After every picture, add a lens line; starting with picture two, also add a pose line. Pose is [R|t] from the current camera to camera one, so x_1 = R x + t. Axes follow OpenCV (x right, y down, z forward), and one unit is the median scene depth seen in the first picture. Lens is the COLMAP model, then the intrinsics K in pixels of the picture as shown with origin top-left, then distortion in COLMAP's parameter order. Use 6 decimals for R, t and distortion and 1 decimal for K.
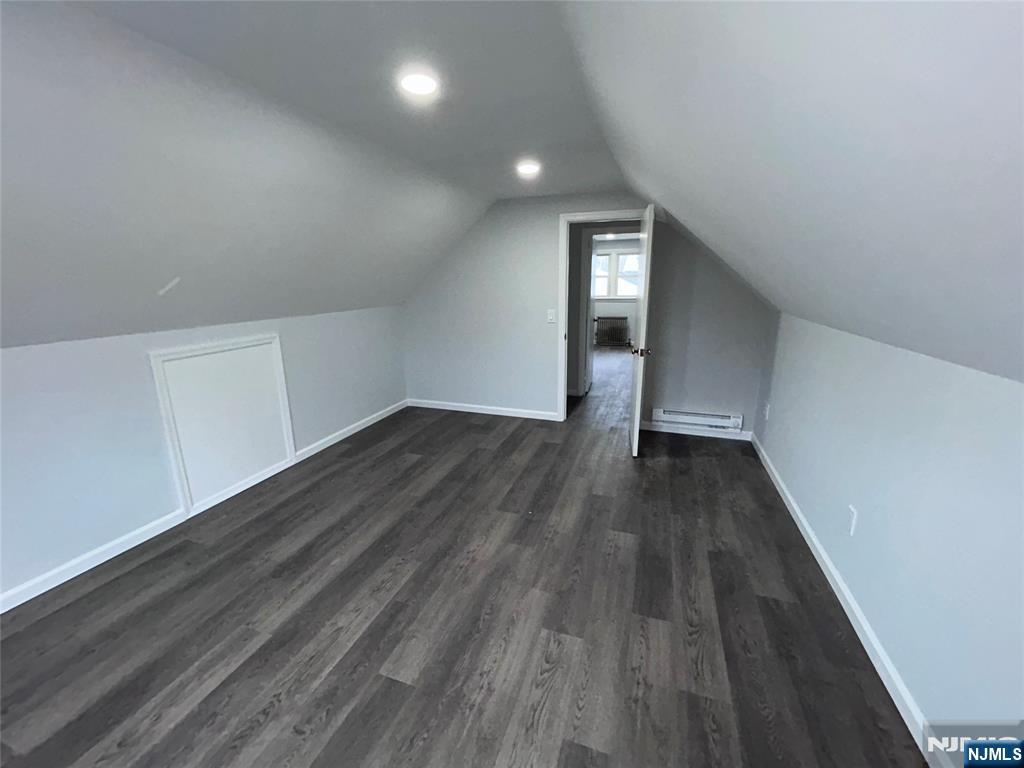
lens RADIAL K [[408.8, 0, 512.8], [0, 408.8, 389.4], [0, 0, 1]] dist [0.001444, 0.000257]
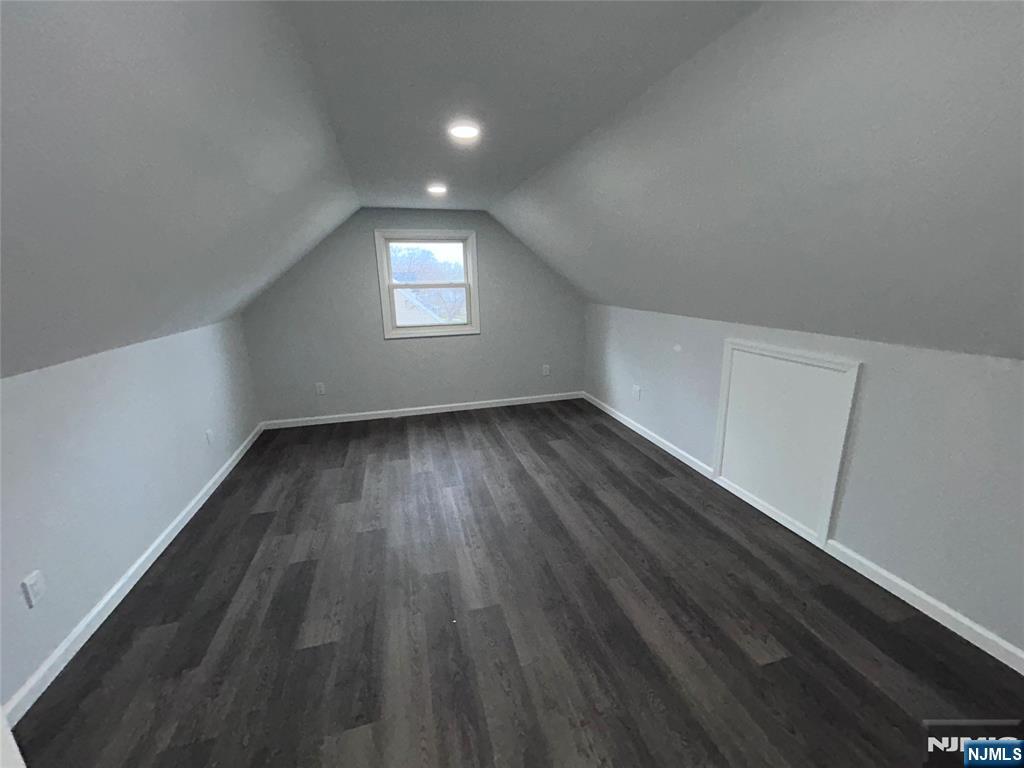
lens RADIAL K [[408.8, 0, 508.9], [0, 408.8, 387.6], [0, 0, 1]] dist [0.001444, 0.000257]
pose [[-0.822973, 0.174754, -0.540534, 0.308193], [-0.122001, 0.874938, 0.468614, -0.439744], [0.554826, 0.451603, -0.698730, 1.517932]]
